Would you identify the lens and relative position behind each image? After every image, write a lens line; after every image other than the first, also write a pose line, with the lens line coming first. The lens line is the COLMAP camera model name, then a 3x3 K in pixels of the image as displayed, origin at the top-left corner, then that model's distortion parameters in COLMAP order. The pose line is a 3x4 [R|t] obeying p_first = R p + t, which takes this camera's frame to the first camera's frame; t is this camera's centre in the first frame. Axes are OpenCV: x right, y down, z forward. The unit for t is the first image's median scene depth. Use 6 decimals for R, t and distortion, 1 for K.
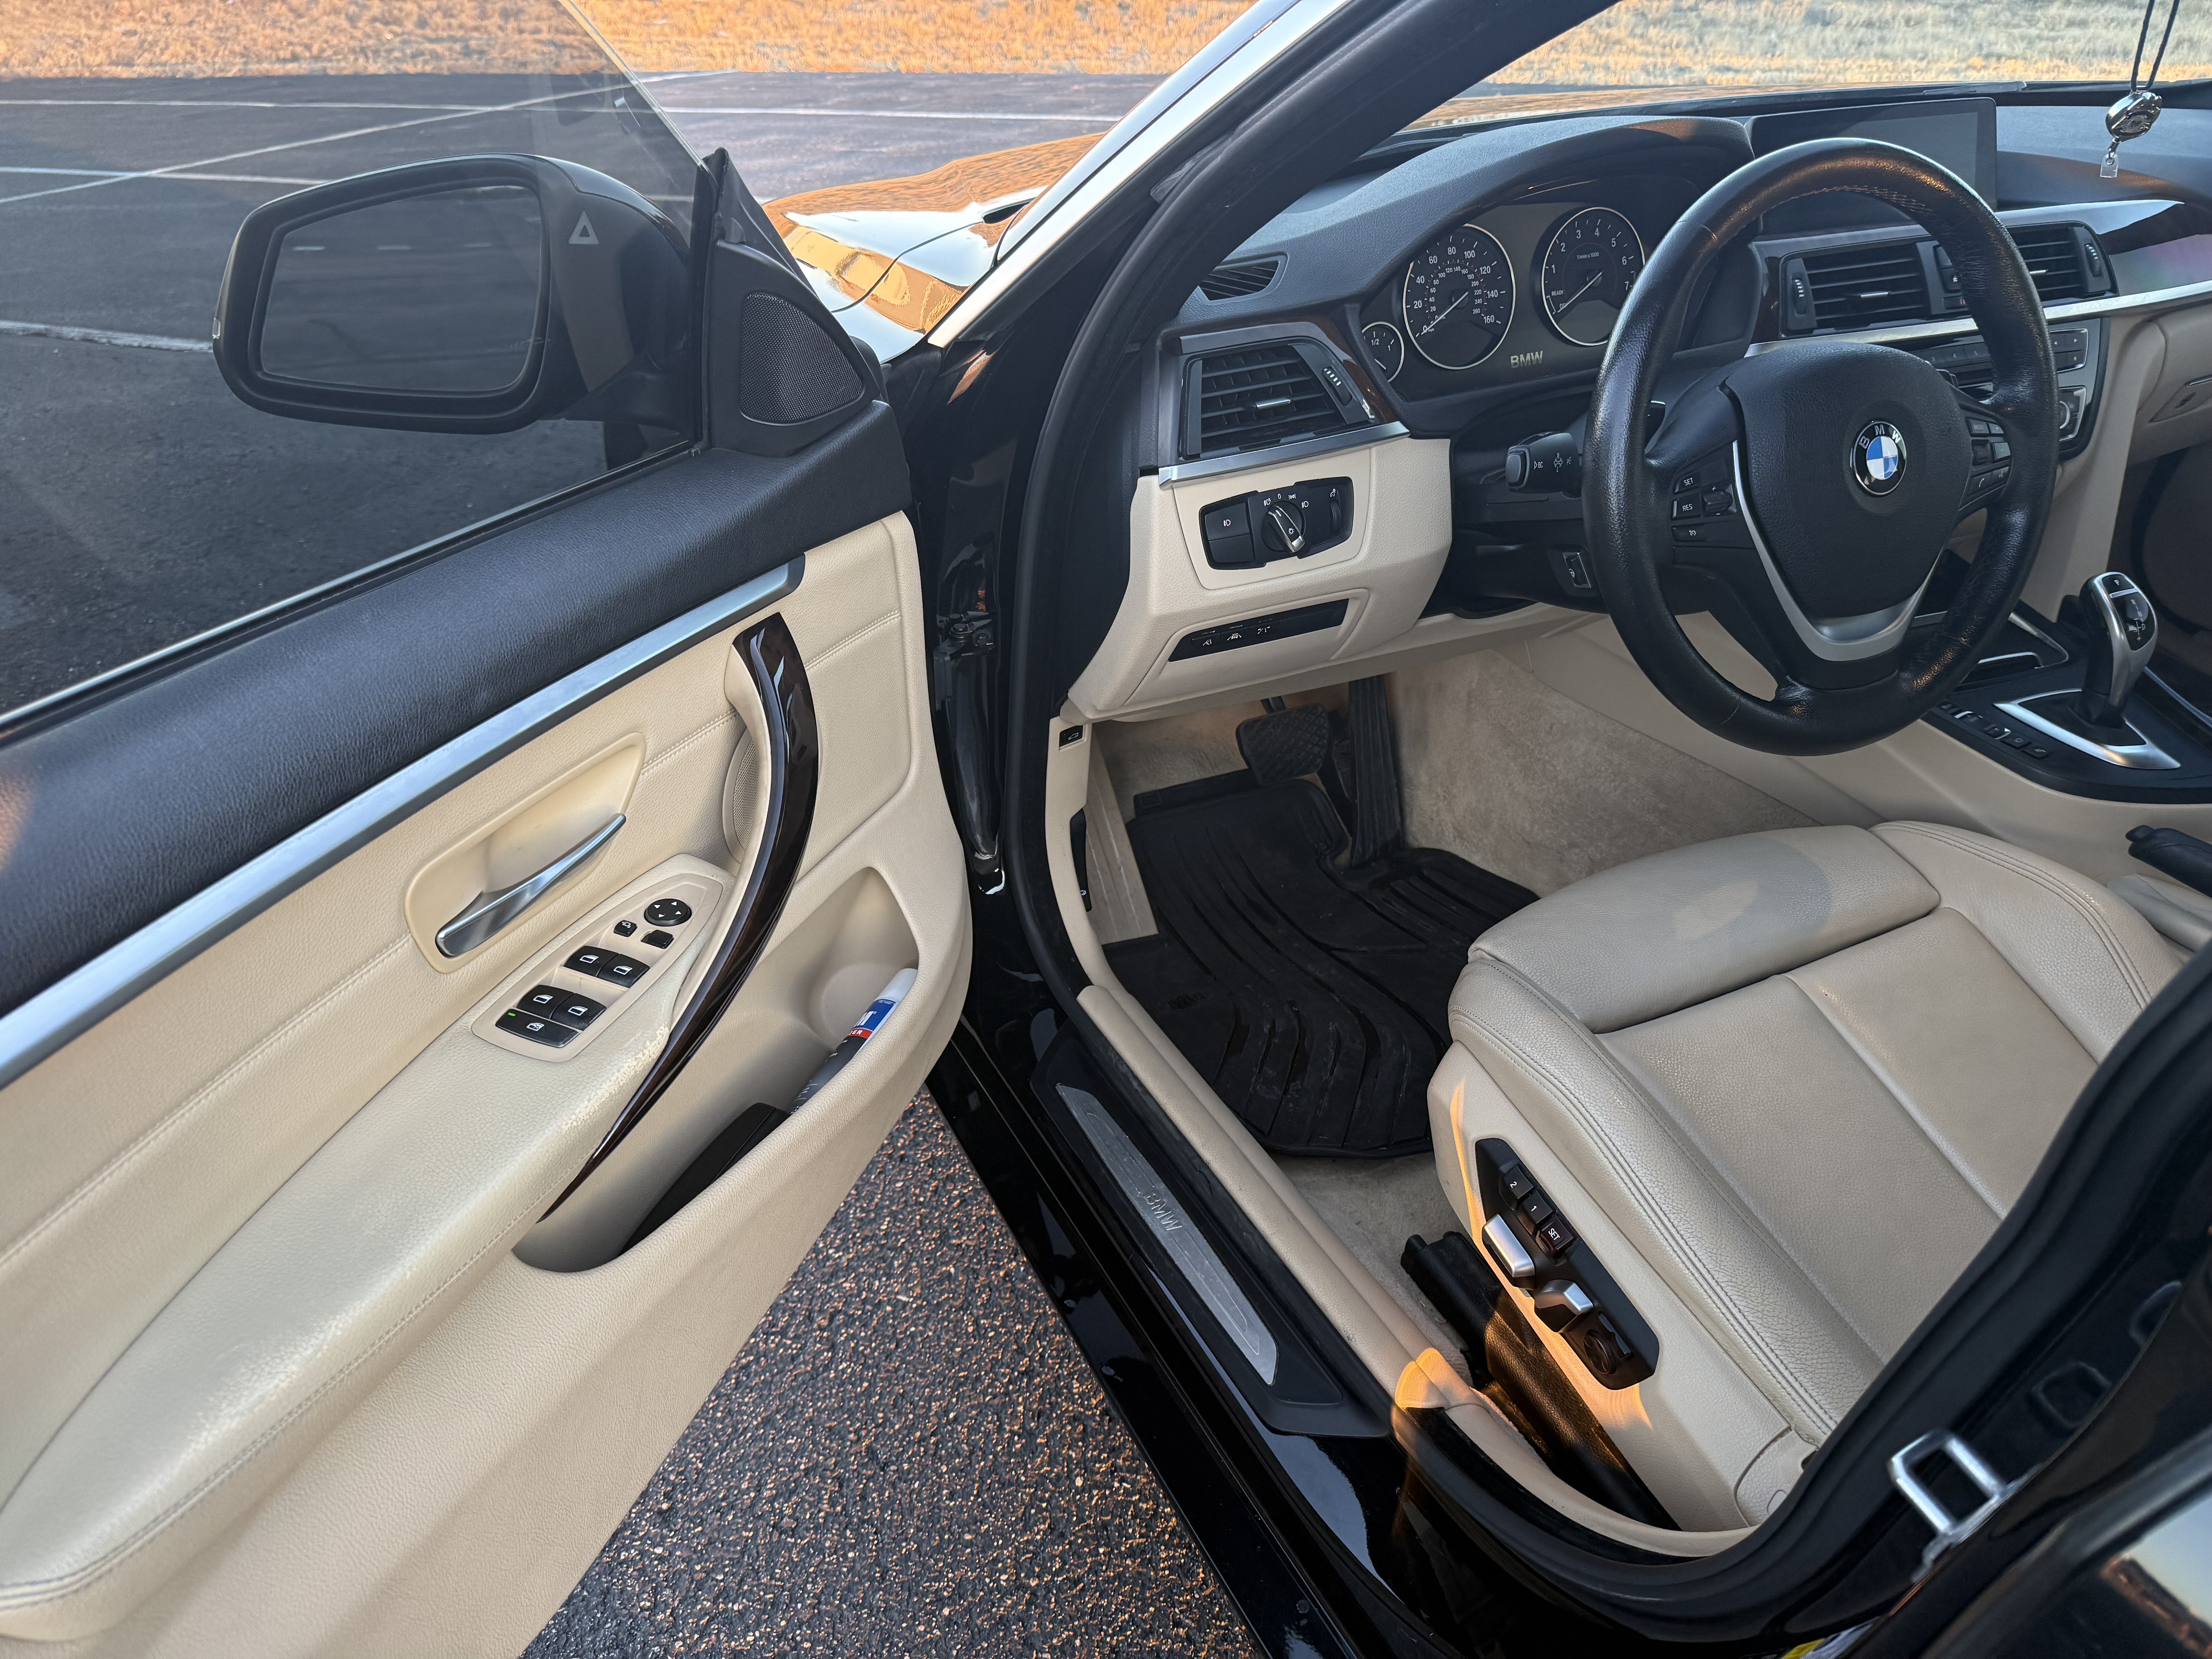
lens RADIAL K [[1555.1, 0, 1117.8], [0, 1555.1, 845.6], [0, 0, 1]] dist [0.008789, -0.014735]
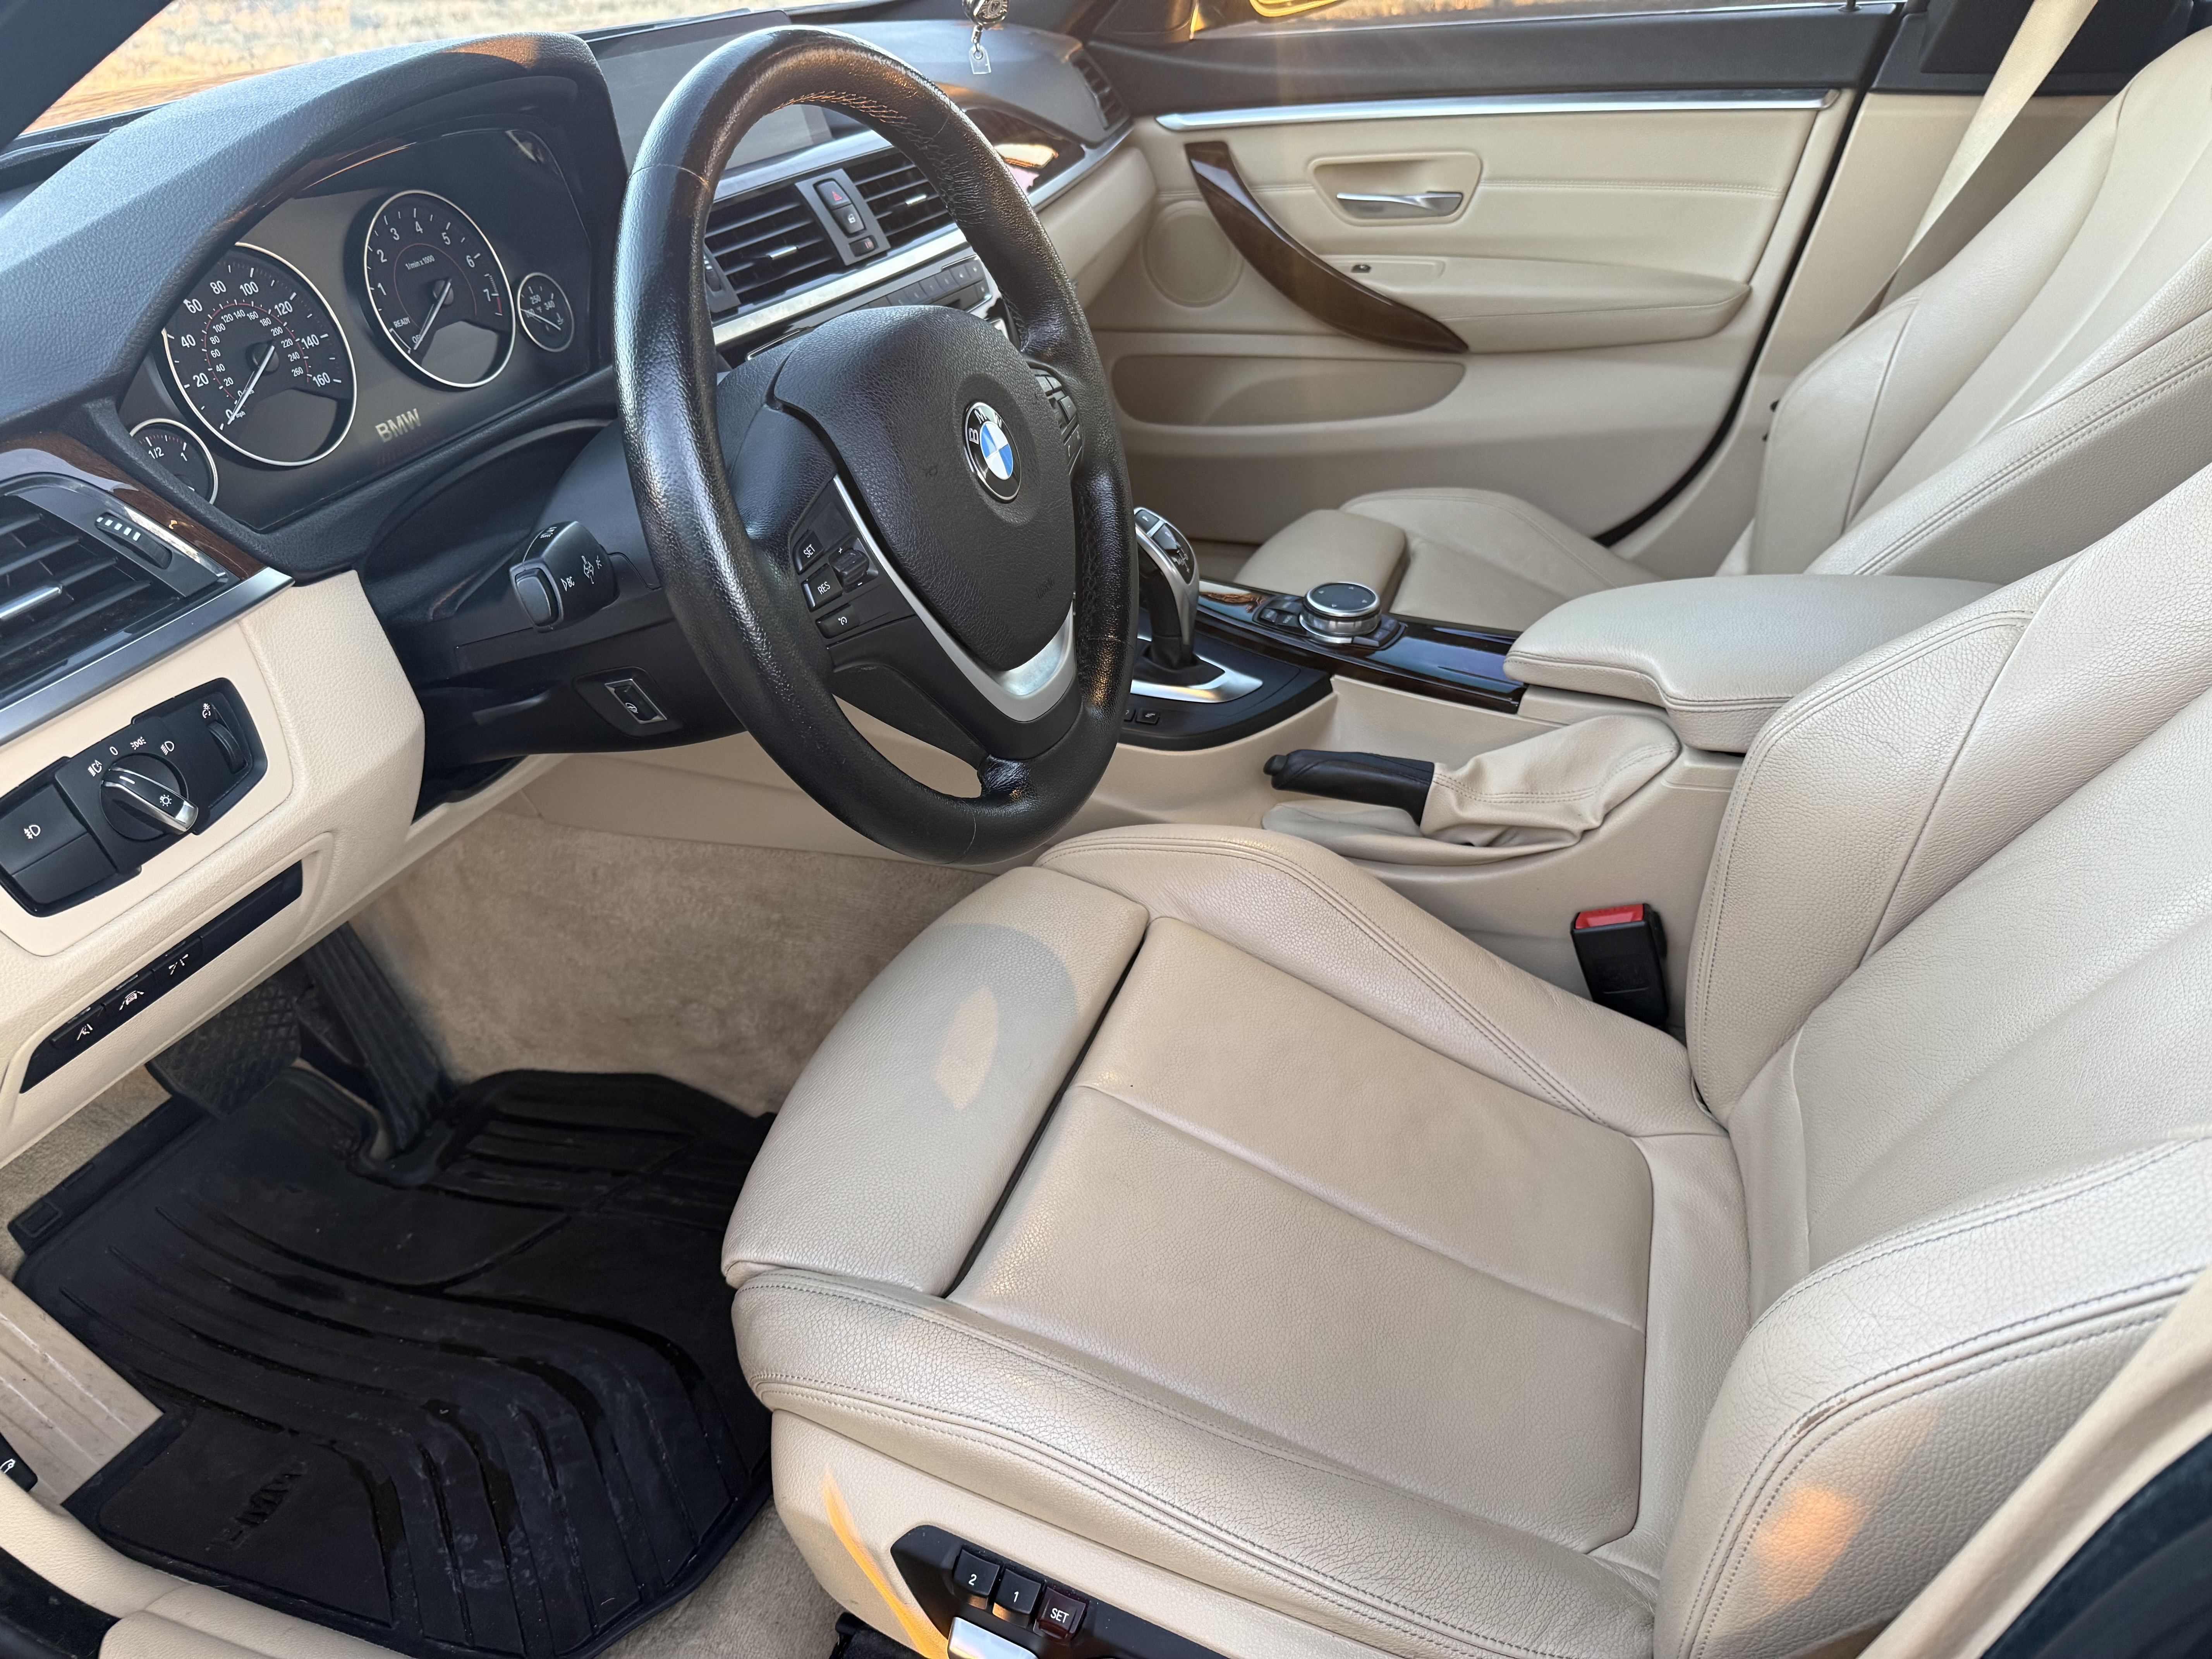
lens RADIAL K [[1555.1, 0, 1121.1], [0, 1555.1, 840.5], [0, 0, 1]] dist [0.008789, -0.014735]
pose [[0.703040, -0.375389, 0.604001, 0.007275], [0.378863, 0.916473, 0.128605, -0.124681], [-0.601828, 0.138419, 0.786539, 0.329371]]
